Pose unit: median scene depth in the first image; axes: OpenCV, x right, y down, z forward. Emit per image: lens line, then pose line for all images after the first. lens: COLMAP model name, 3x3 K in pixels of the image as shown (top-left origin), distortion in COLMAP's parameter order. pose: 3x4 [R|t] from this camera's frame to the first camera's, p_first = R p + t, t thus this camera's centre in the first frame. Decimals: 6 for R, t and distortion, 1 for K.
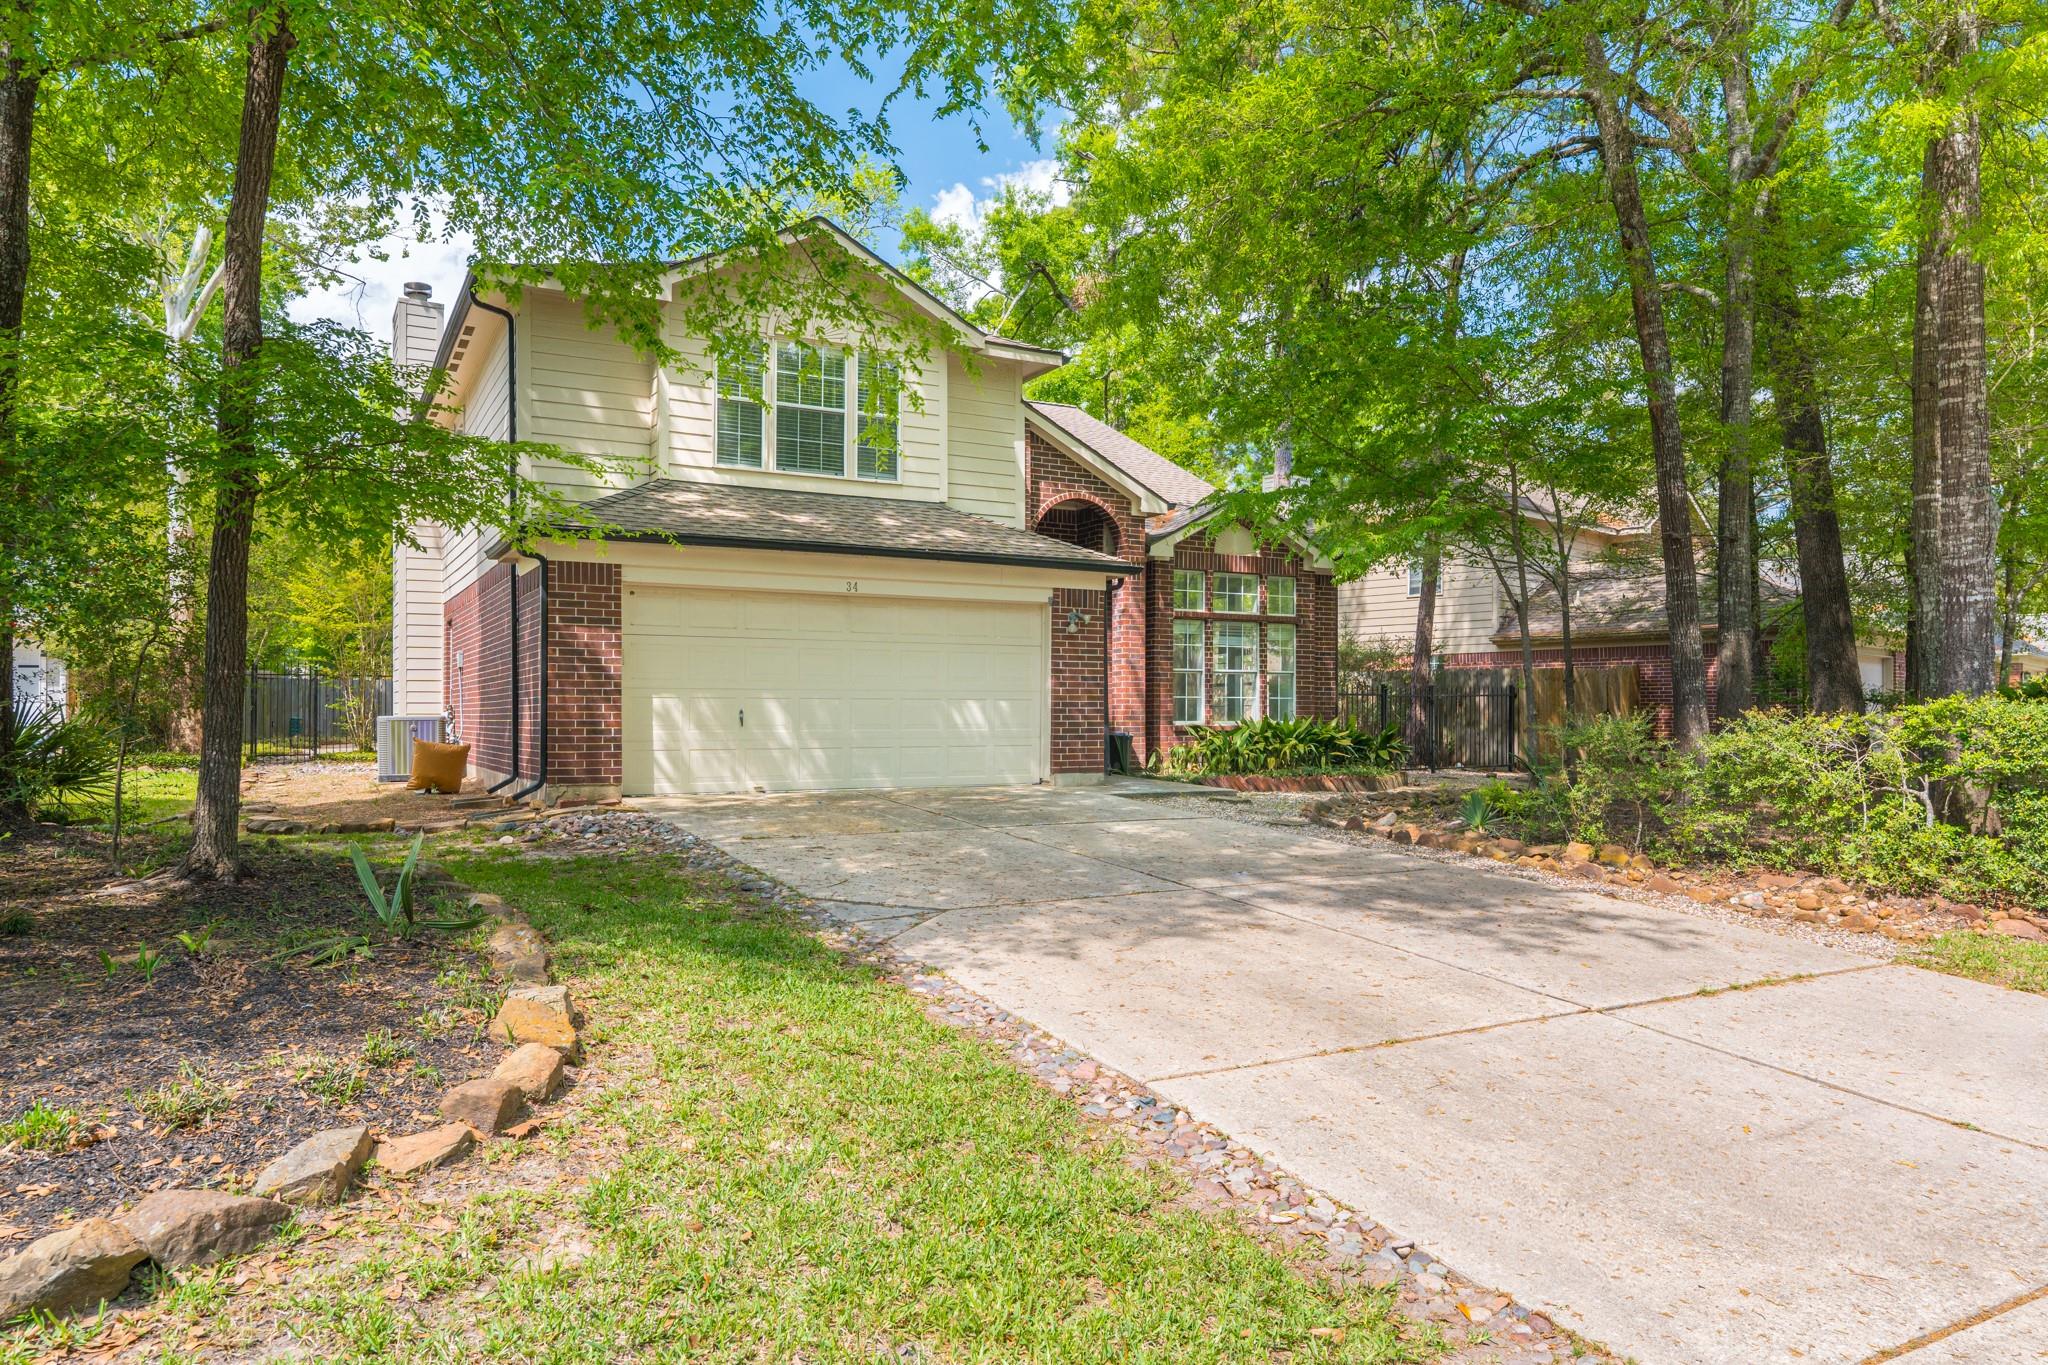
lens RADIAL K [[1354.6, 0, 1024.0], [0, 1354.6, 682.5], [0, 0, 1]] dist [0.000451, -0.000007]
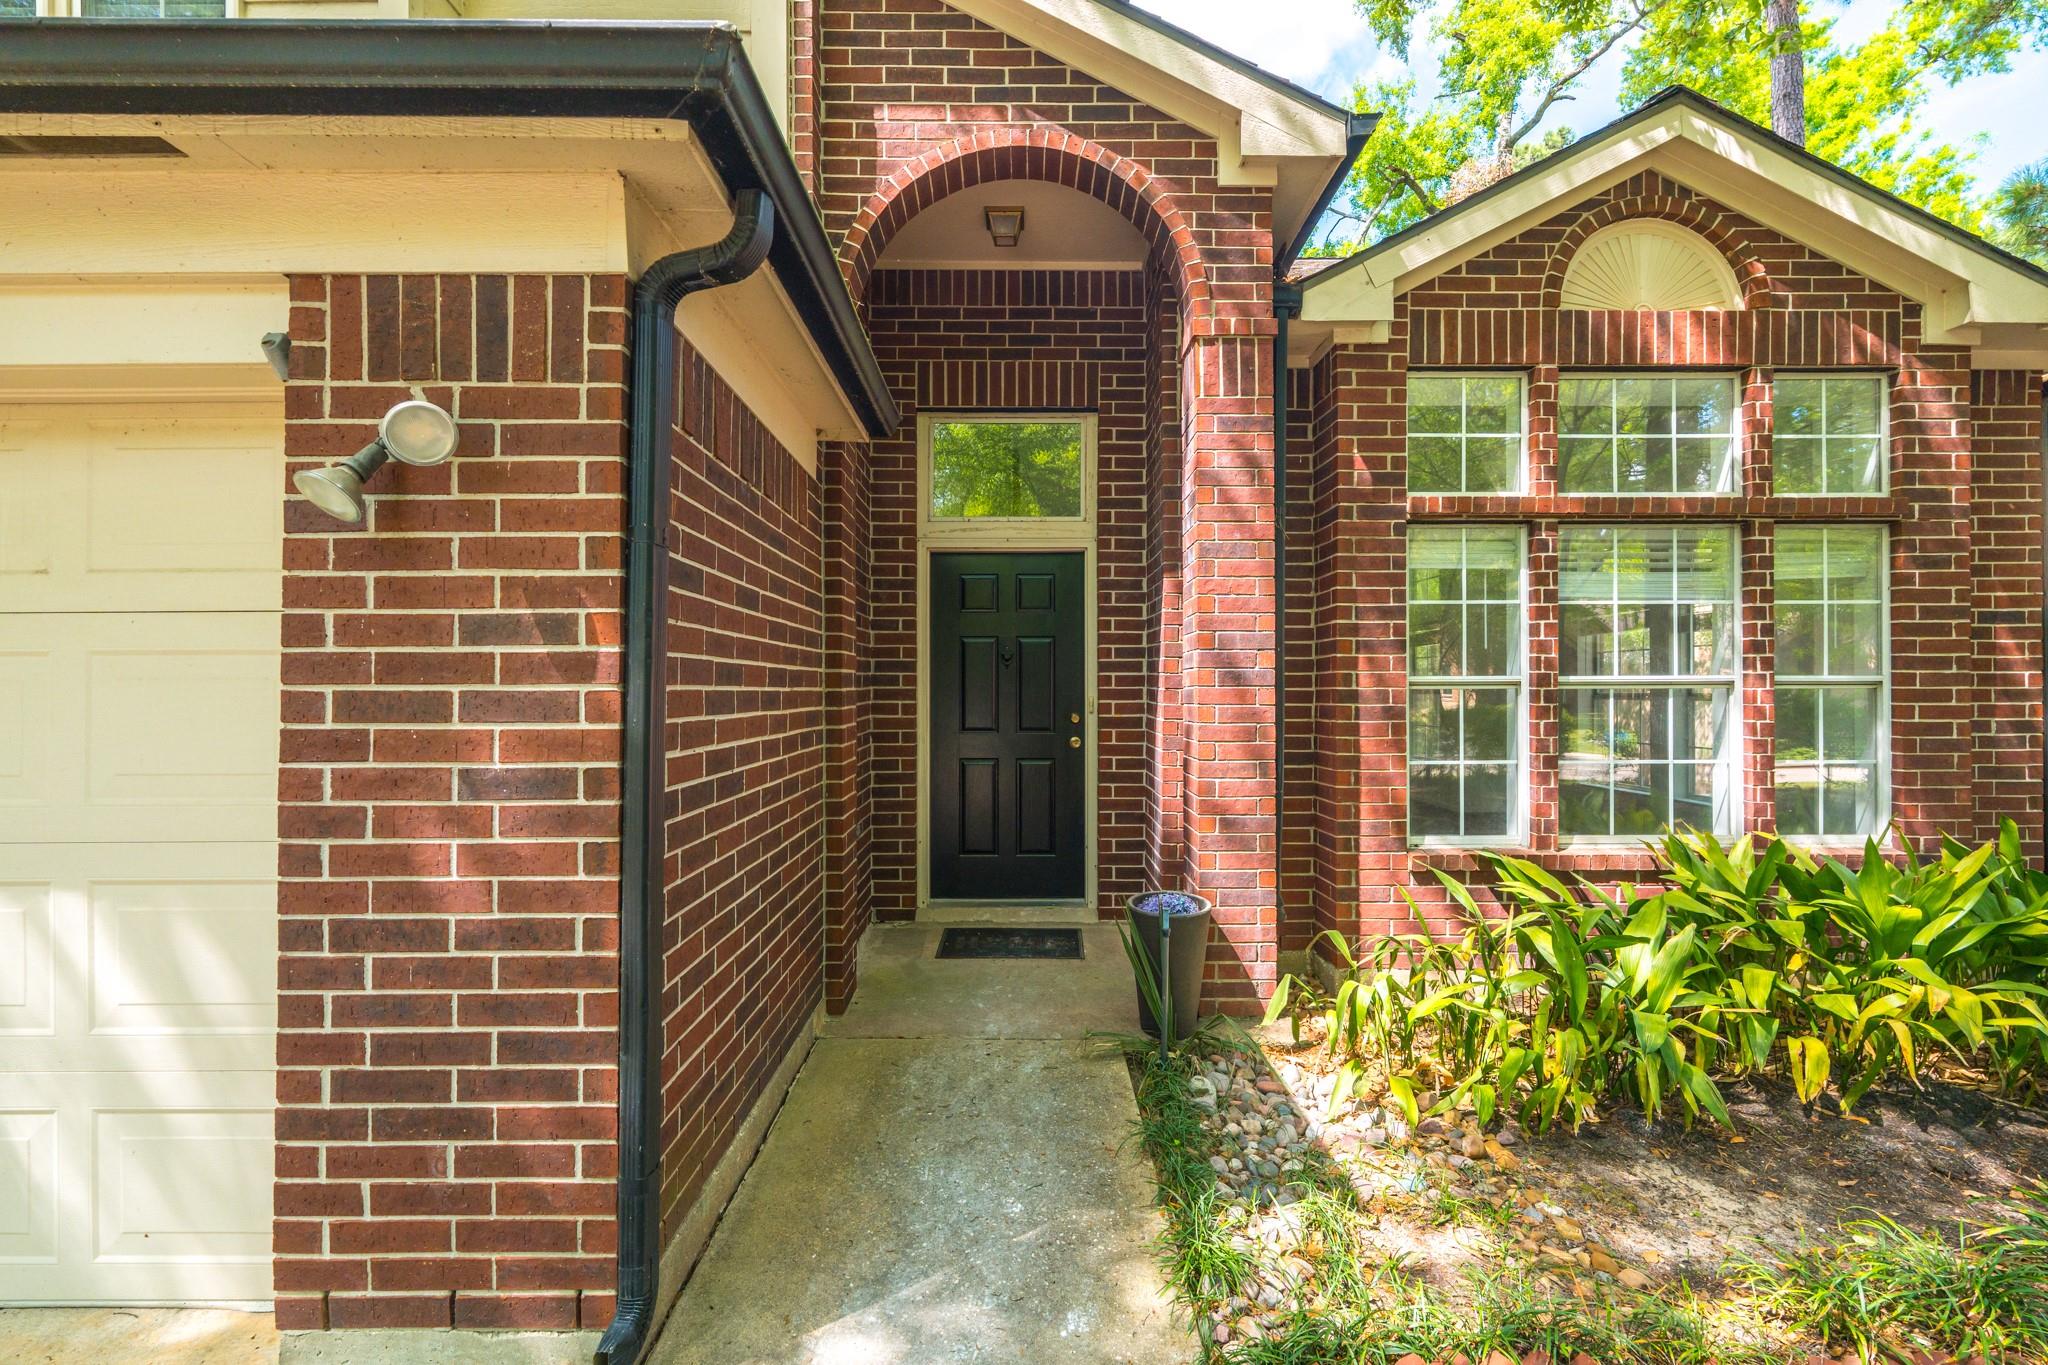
lens RADIAL K [[903.4, 0, 1034.7], [0, 903.4, 692.2], [0, 0, 1]] dist [0.000515, 0.000187]
pose [[0.880264, -0.008210, -0.474414, 0.135979], [0.019829, 0.999613, 0.019493, -0.013059], [0.474071, -0.026566, 0.880086, 0.780823]]
